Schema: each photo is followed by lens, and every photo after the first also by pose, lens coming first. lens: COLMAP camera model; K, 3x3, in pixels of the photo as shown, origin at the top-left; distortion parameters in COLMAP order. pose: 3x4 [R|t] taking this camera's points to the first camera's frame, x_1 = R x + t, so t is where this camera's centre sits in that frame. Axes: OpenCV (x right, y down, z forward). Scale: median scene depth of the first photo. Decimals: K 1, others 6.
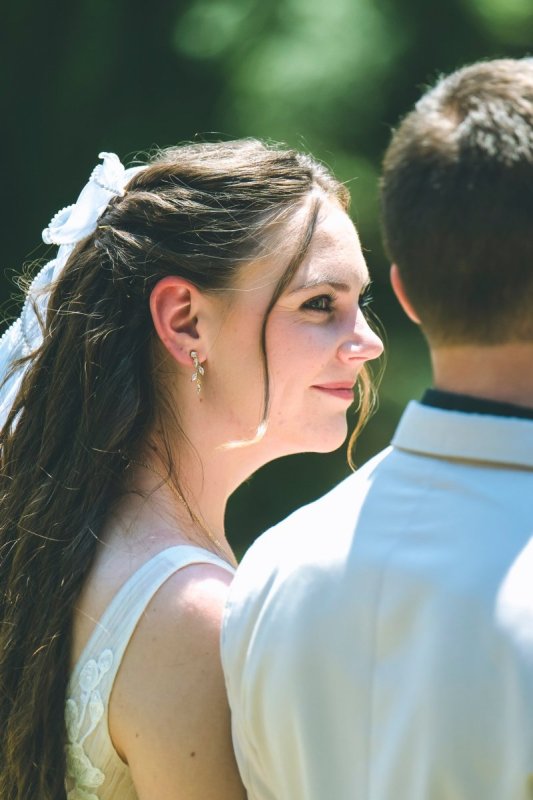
lens RADIAL K [[4444.0, 0, 269.5], [0, 4444.0, 400.9], [0, 0, 1]] dist [0.188826, 0.000000]
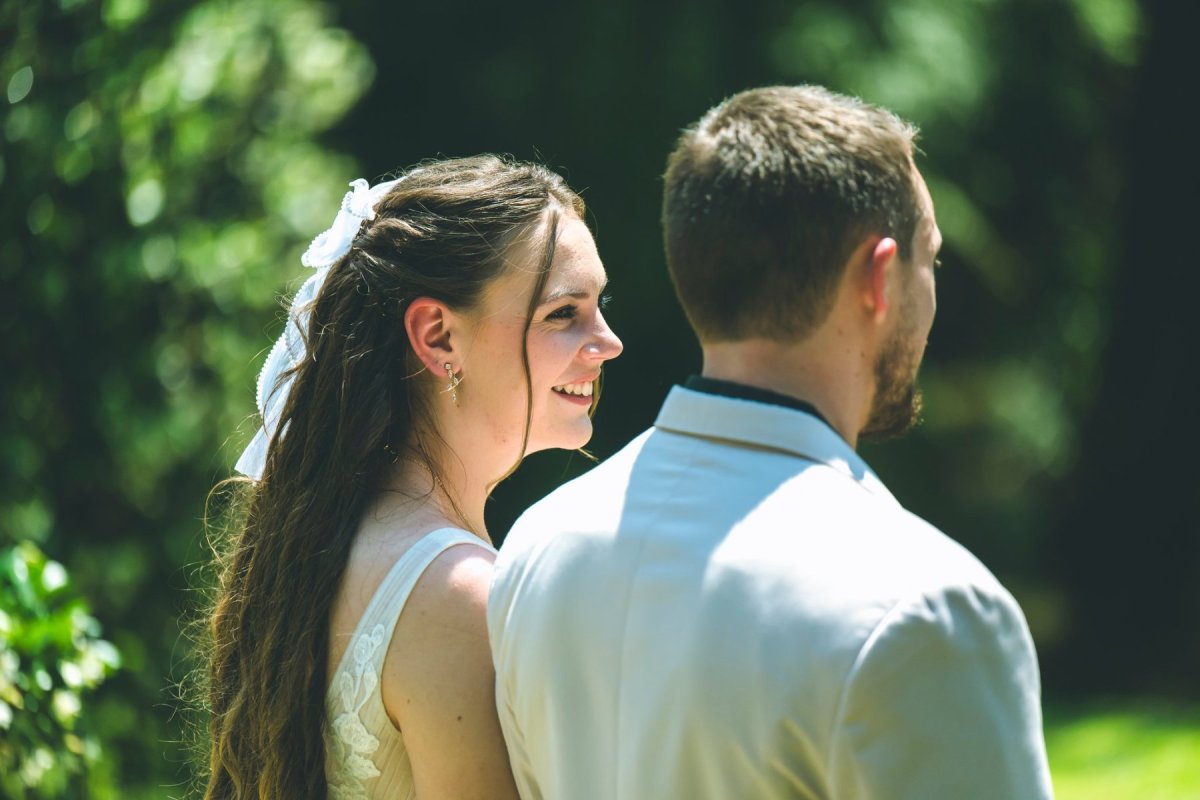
lens RADIAL K [[6665.9, 0, 597.2], [0, 6665.9, 396.0], [0, 0, 1]] dist [0.188826, 0.000000]
pose [[0.998286, -0.058325, 0.004888, 0.010628], [0.058028, 0.997184, 0.047499, -0.076414], [-0.007645, -0.047134, 0.998859, -0.610954]]
